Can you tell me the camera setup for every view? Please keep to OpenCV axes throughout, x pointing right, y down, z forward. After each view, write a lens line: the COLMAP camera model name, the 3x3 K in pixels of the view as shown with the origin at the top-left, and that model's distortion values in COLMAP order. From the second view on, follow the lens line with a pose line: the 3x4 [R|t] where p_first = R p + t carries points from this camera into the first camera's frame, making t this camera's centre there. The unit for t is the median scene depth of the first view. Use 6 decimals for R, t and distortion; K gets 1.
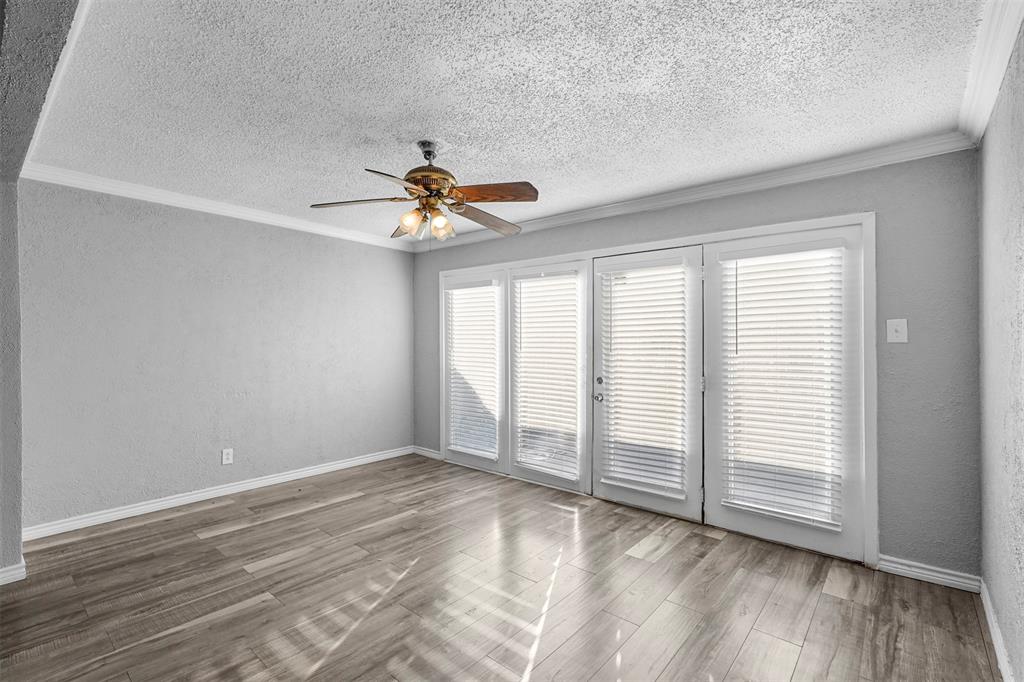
lens RADIAL K [[462.8, 0, 511.5], [0, 462.8, 341.9], [0, 0, 1]] dist [-0.008550, 0.002260]
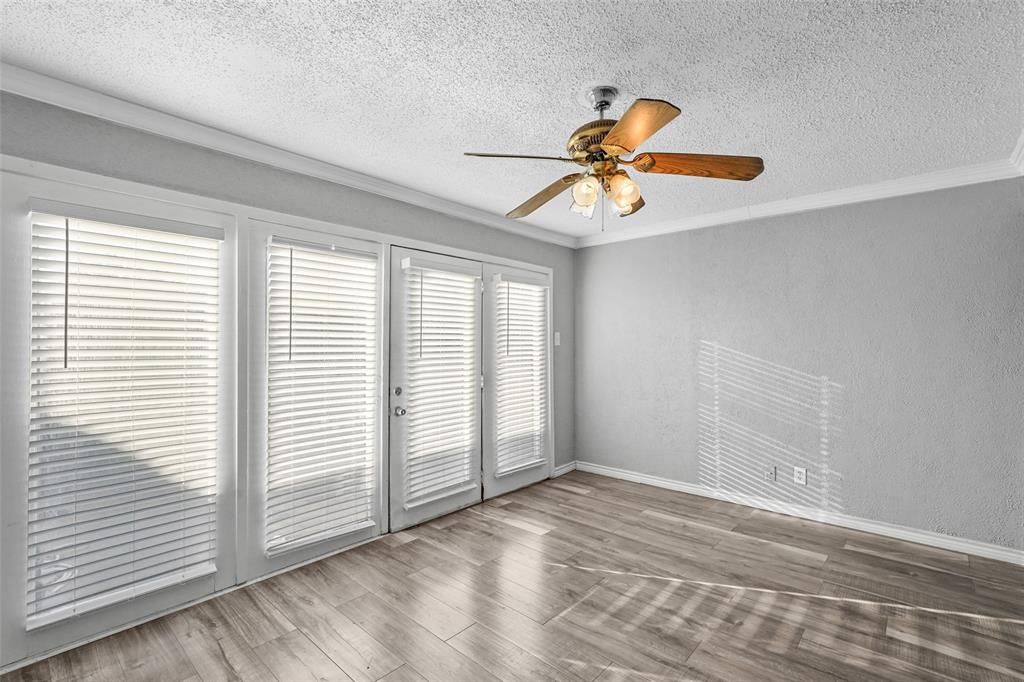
lens RADIAL K [[462.8, 0, 509.3], [0, 462.8, 342.5], [0, 0, 1]] dist [-0.008550, 0.002260]
pose [[0.032327, 0.000609, 0.999477, -0.702139], [-0.003635, 0.999993, -0.000492, -0.007262], [-0.999471, -0.003618, 0.032329, 0.833317]]
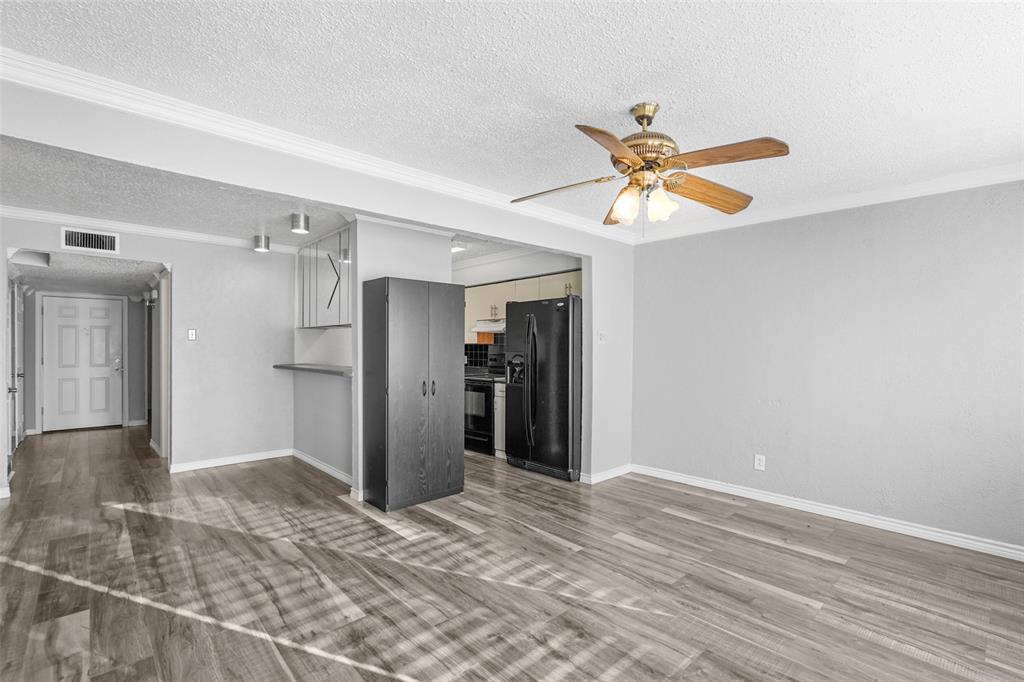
lens RADIAL K [[462.8, 0, 506.4], [0, 462.8, 345.3], [0, 0, 1]] dist [-0.008550, 0.002260]
pose [[-0.132607, -0.007424, -0.991141, 0.497171], [-0.004455, 0.999966, -0.006894, 0.003110], [0.991159, 0.003501, -0.132636, 0.641372]]
